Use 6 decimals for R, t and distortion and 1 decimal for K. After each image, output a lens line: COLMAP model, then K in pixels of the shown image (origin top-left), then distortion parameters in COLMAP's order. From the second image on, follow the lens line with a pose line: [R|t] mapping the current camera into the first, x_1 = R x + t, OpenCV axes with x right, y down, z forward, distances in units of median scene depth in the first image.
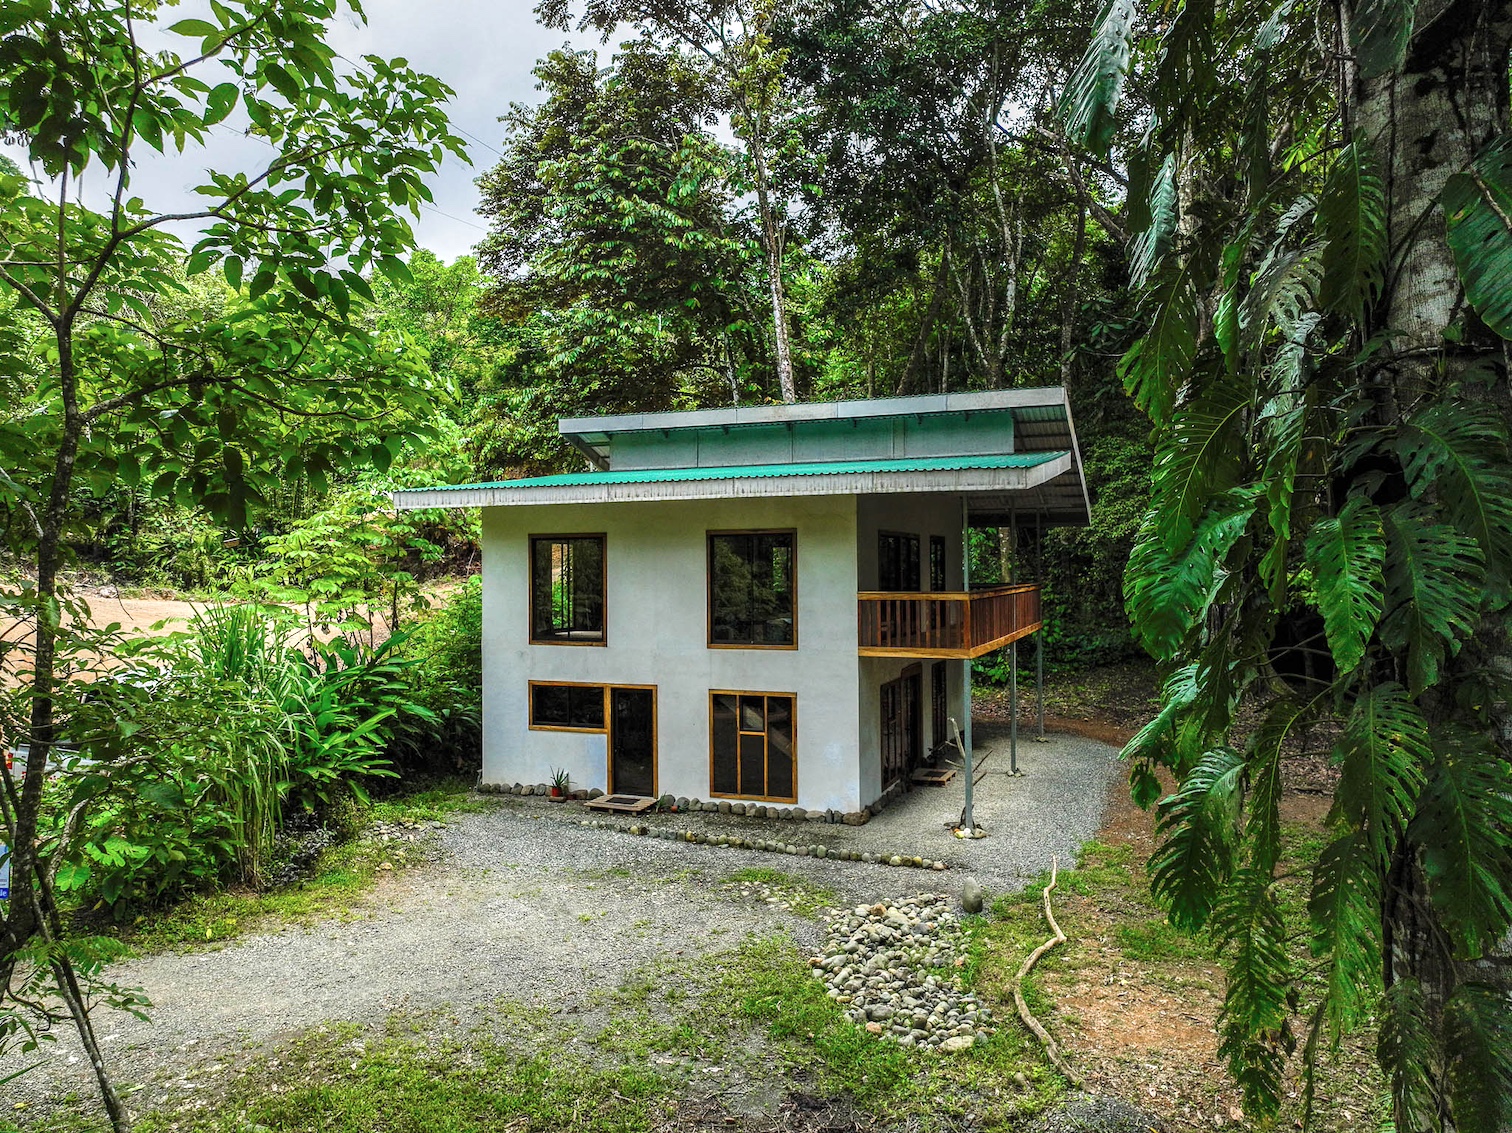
lens RADIAL K [[1040.5, 0, 748.9], [0, 1040.5, 560.3], [0, 0, 1]] dist [0.004051, 0.000112]
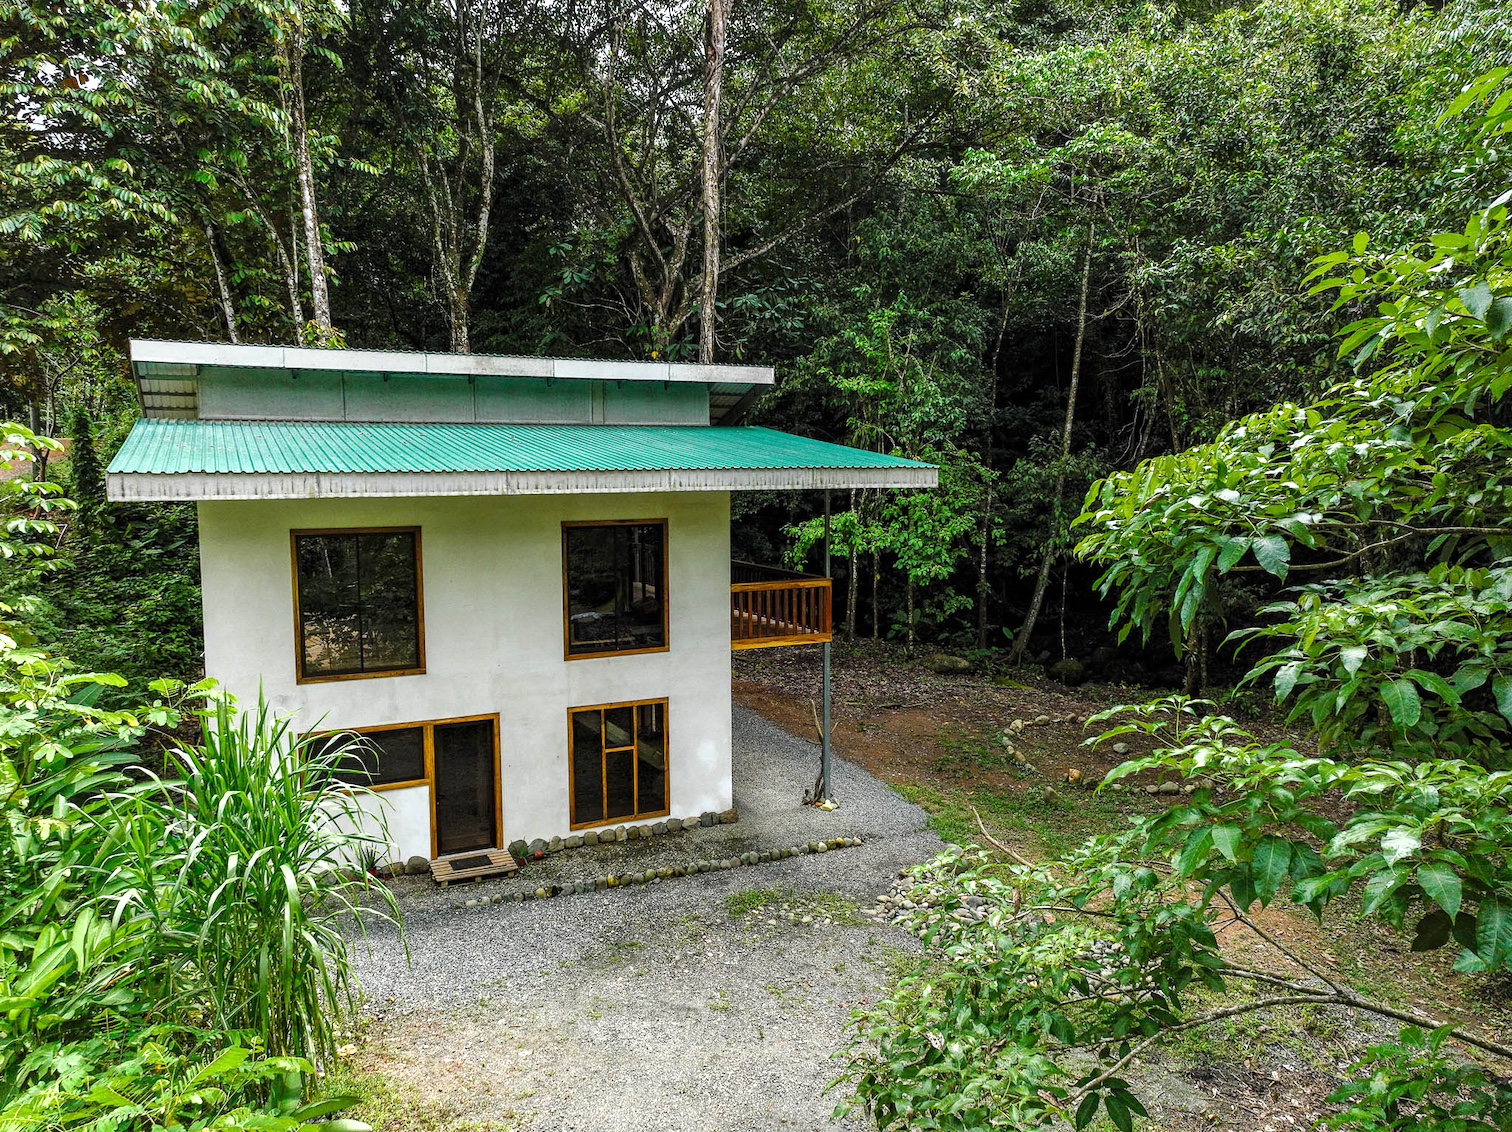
lens RADIAL K [[1040.5, 0, 750.5], [0, 1040.5, 571.0], [0, 0, 1]] dist [0.004051, 0.000112]
pose [[0.687933, -0.066939, 0.722680, -0.557419], [0.000676, 0.995796, 0.091593, -0.067975], [-0.725774, -0.062521, 0.685087, 0.320930]]
